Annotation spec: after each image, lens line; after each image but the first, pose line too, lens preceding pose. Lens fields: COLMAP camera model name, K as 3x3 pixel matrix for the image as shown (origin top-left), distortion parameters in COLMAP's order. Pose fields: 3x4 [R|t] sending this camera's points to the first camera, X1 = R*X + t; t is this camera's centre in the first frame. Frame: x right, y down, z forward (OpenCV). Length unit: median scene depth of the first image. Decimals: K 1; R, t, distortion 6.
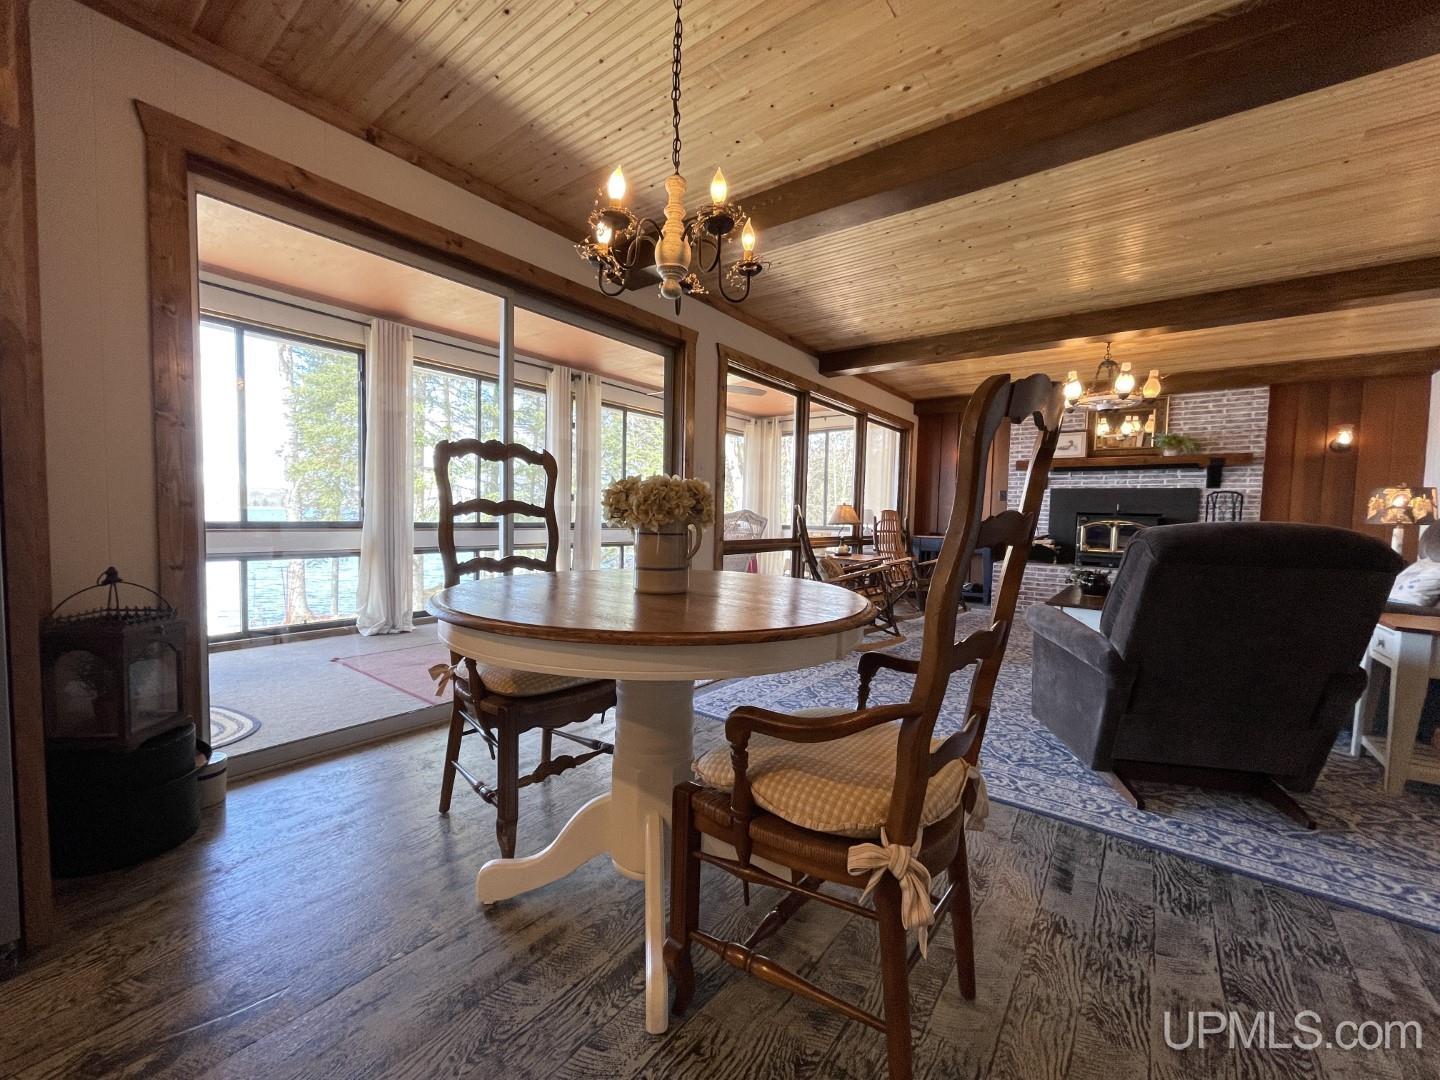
lens RADIAL K [[585.1, 0, 715.5], [0, 585.1, 540.7], [0, 0, 1]] dist [-0.000361, -0.000439]
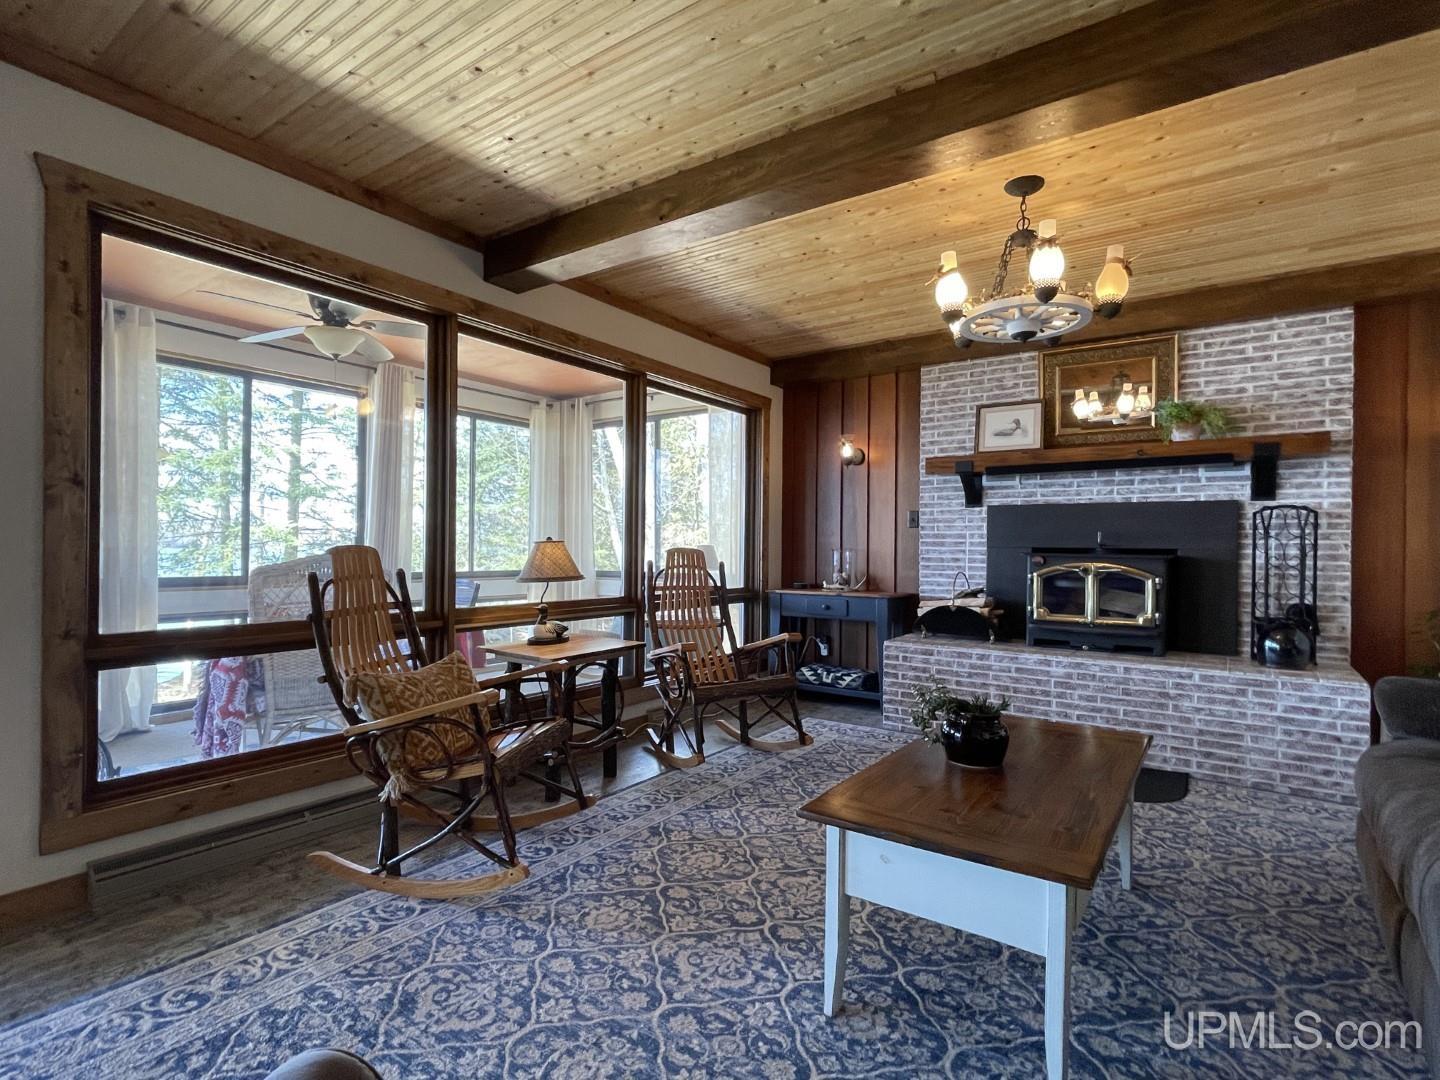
lens RADIAL K [[717.6, 0, 715.6], [0, 717.6, 538.6], [0, 0, 1]] dist [-0.011550, 0.000163]
pose [[0.999457, -0.013446, 0.030089, 0.330030], [0.015037, 0.998466, -0.053291, -0.027360], [-0.029326, 0.053714, 0.998126, 0.365504]]
